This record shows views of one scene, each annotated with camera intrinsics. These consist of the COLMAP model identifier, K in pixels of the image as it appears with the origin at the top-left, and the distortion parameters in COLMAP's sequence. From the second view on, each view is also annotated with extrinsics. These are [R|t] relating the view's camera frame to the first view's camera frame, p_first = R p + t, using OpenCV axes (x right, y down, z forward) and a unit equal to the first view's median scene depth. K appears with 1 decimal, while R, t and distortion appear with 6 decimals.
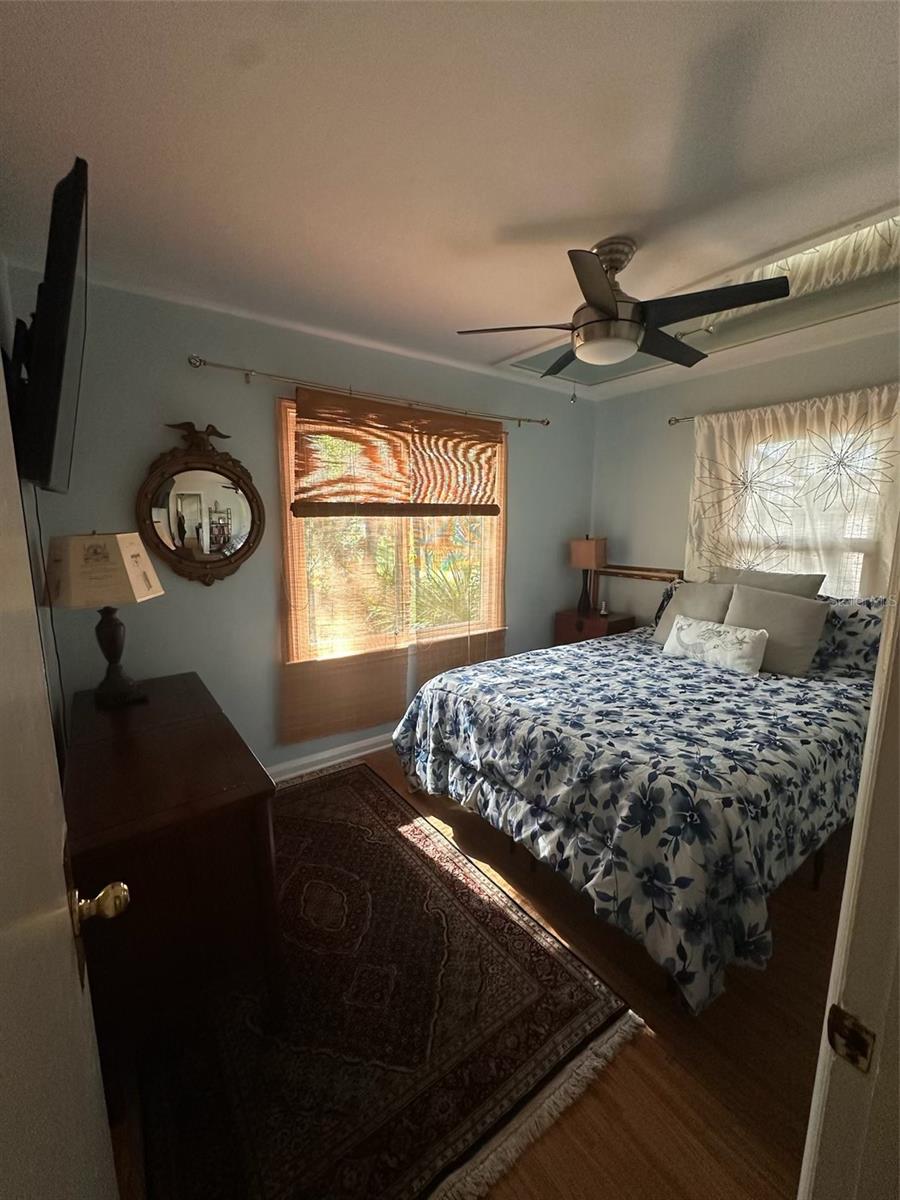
lens RADIAL K [[479.9, 0, 451.4], [0, 479.9, 599.3], [0, 0, 1]] dist [-0.000158, 0.000471]
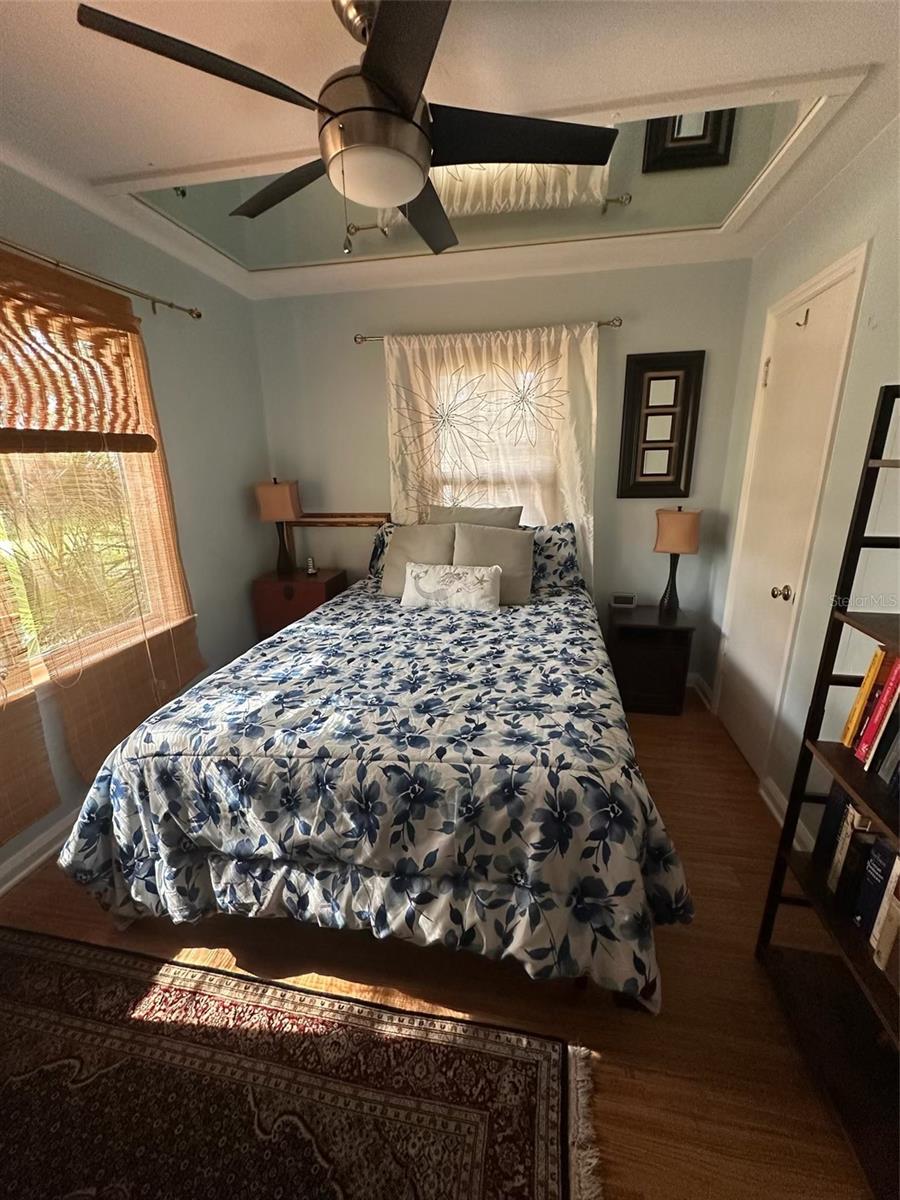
lens RADIAL K [[479.9, 0, 451.5], [0, 479.9, 599.5], [0, 0, 1]] dist [-0.000158, 0.000471]
pose [[0.728267, -0.203304, 0.654442, -0.104952], [0.126936, 0.978475, 0.162711, -0.046867], [-0.673435, -0.035425, 0.738397, 0.335464]]
